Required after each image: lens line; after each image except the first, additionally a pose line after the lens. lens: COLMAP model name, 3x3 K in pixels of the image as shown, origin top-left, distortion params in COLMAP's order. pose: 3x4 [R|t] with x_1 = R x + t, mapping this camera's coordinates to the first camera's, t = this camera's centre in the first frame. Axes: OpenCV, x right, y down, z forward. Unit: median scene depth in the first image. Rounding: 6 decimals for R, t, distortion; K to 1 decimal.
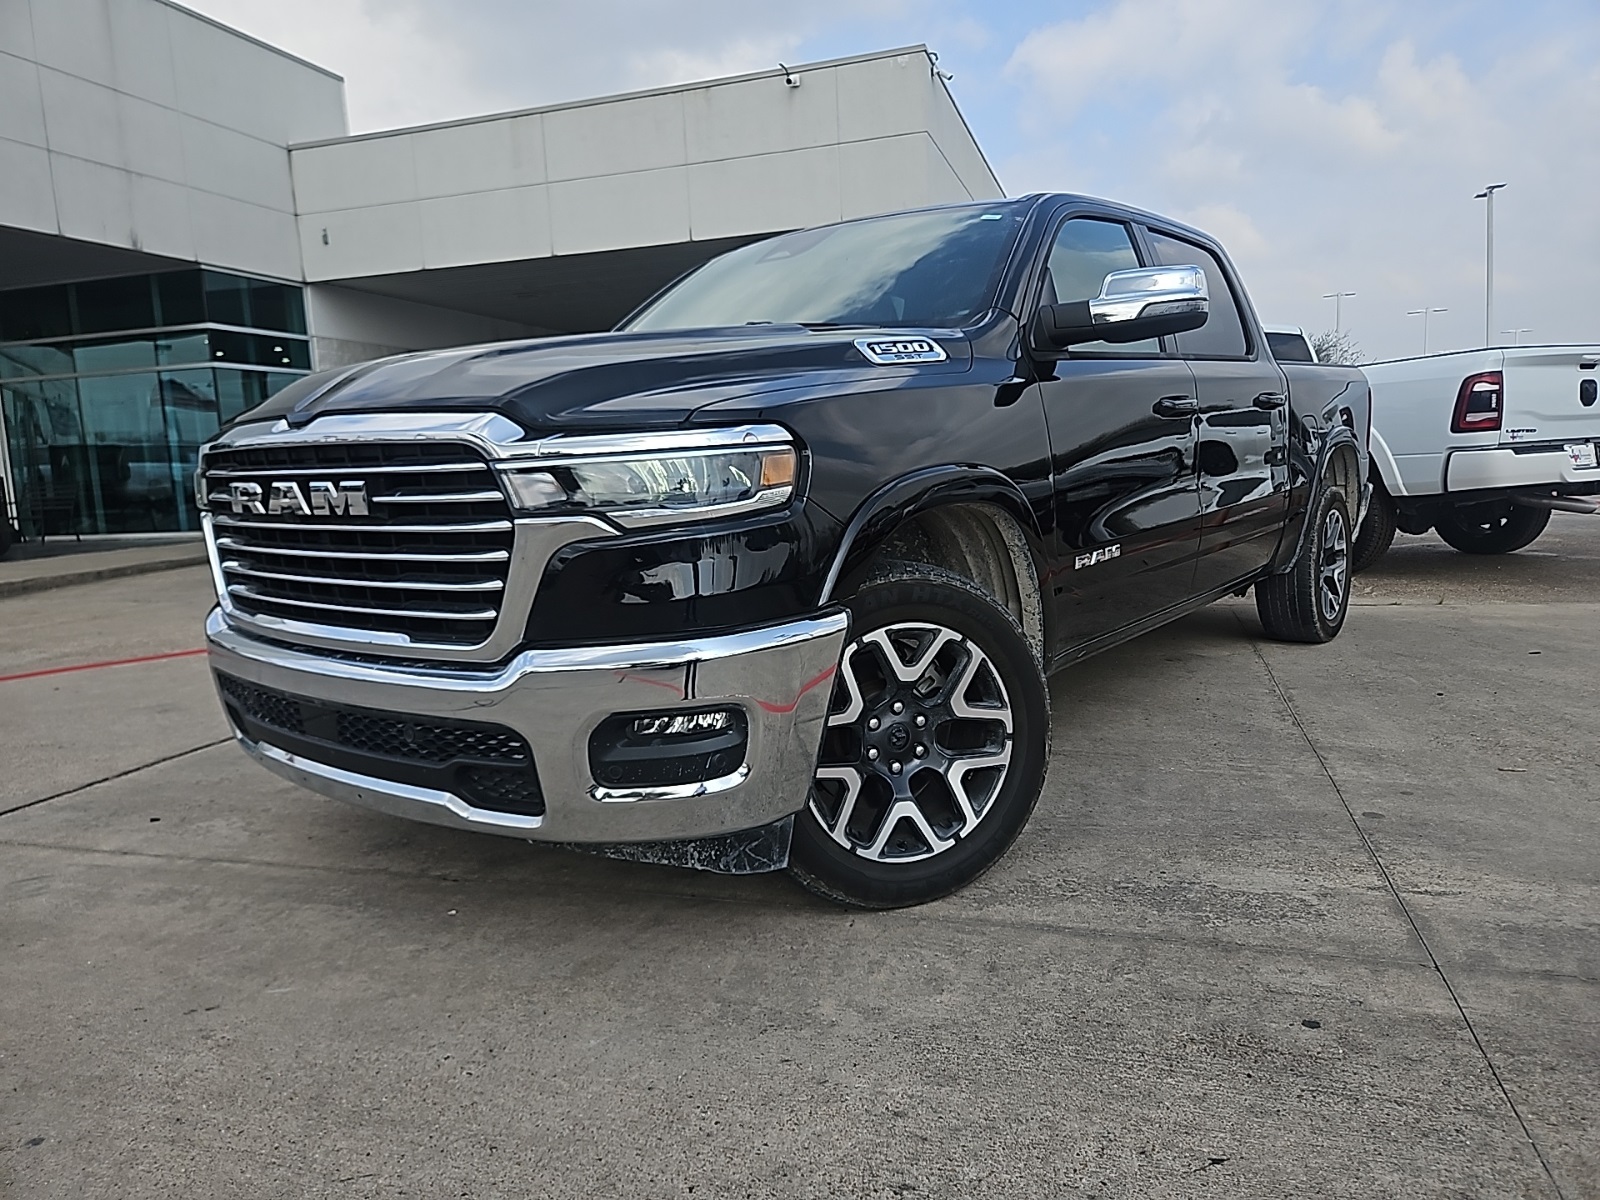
lens RADIAL K [[1082.3, 0, 800.0], [0, 1082.3, 600.0], [0, 0, 1]] dist [0.063375, -0.082947]
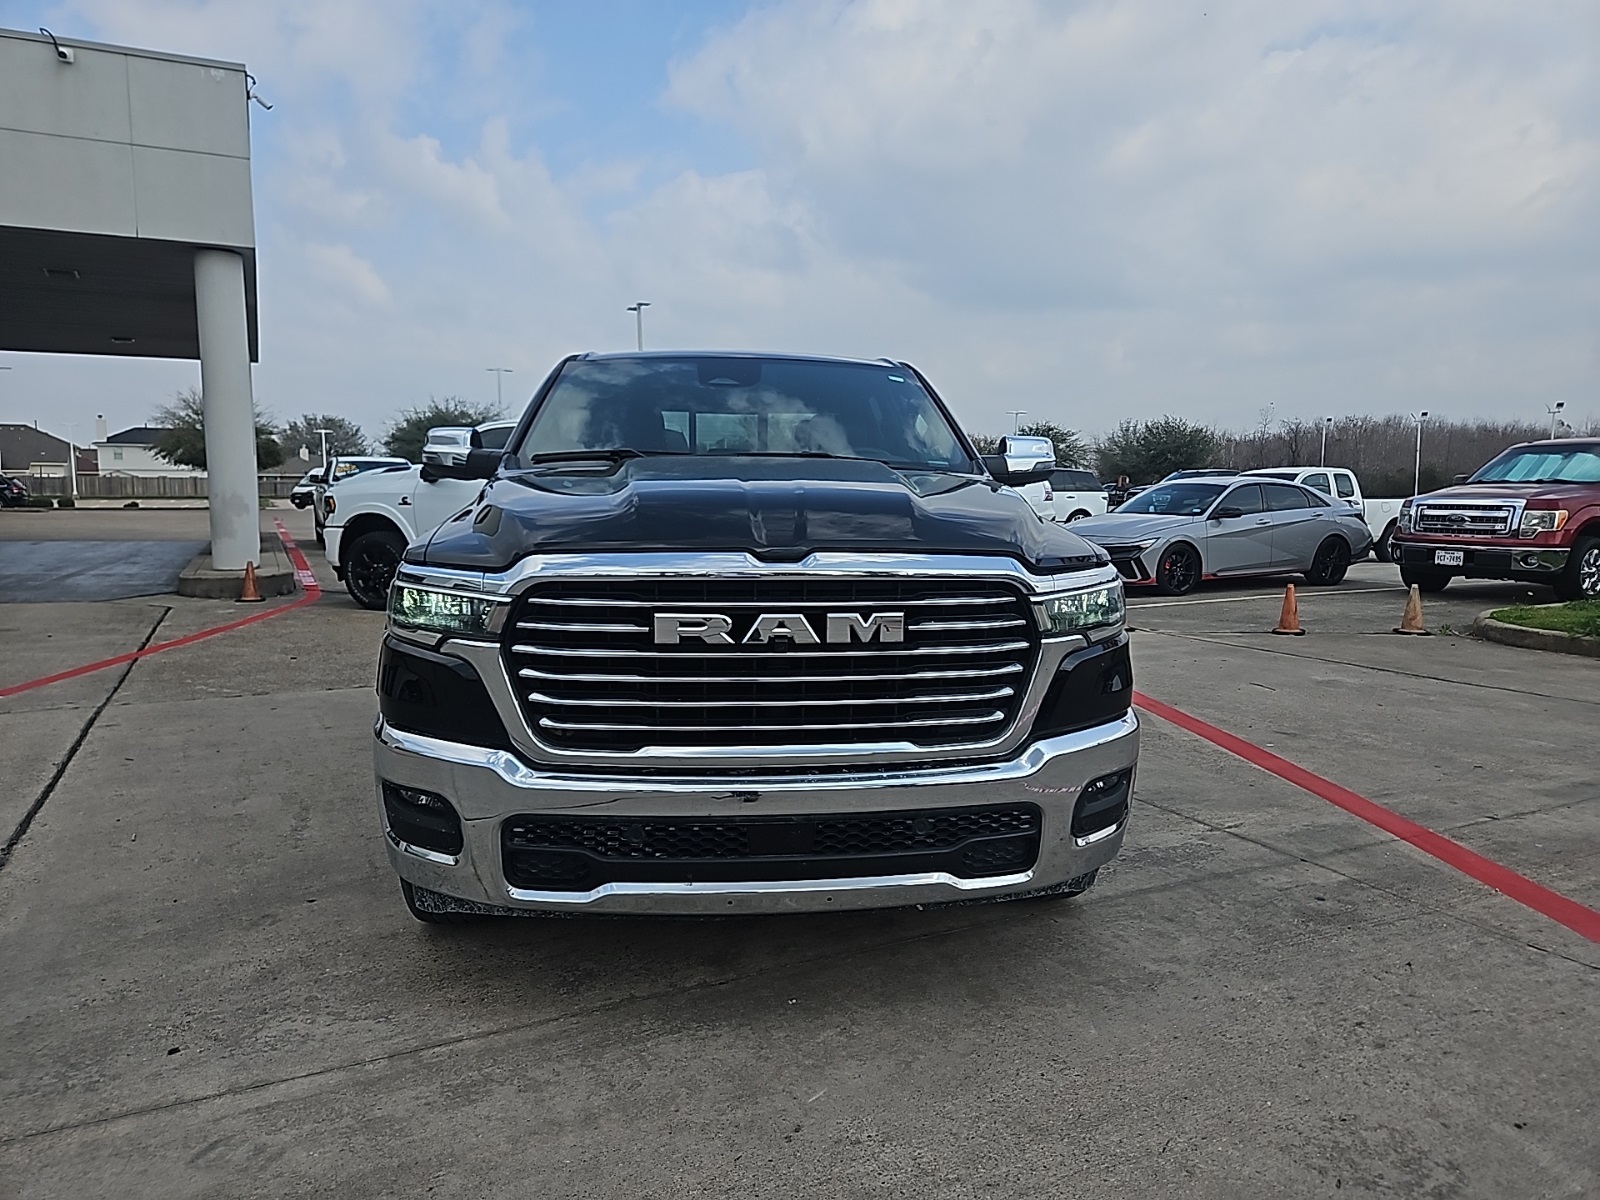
lens RADIAL K [[1102.3, 0, 800.0], [0, 1102.3, 600.0], [0, 0, 1]] dist [0.059574, -0.063923]
pose [[0.730596, -0.032859, 0.682019, -1.147678], [0.063228, 0.997805, -0.019659, -0.095148], [-0.679876, 0.057485, 0.731071, 0.191375]]
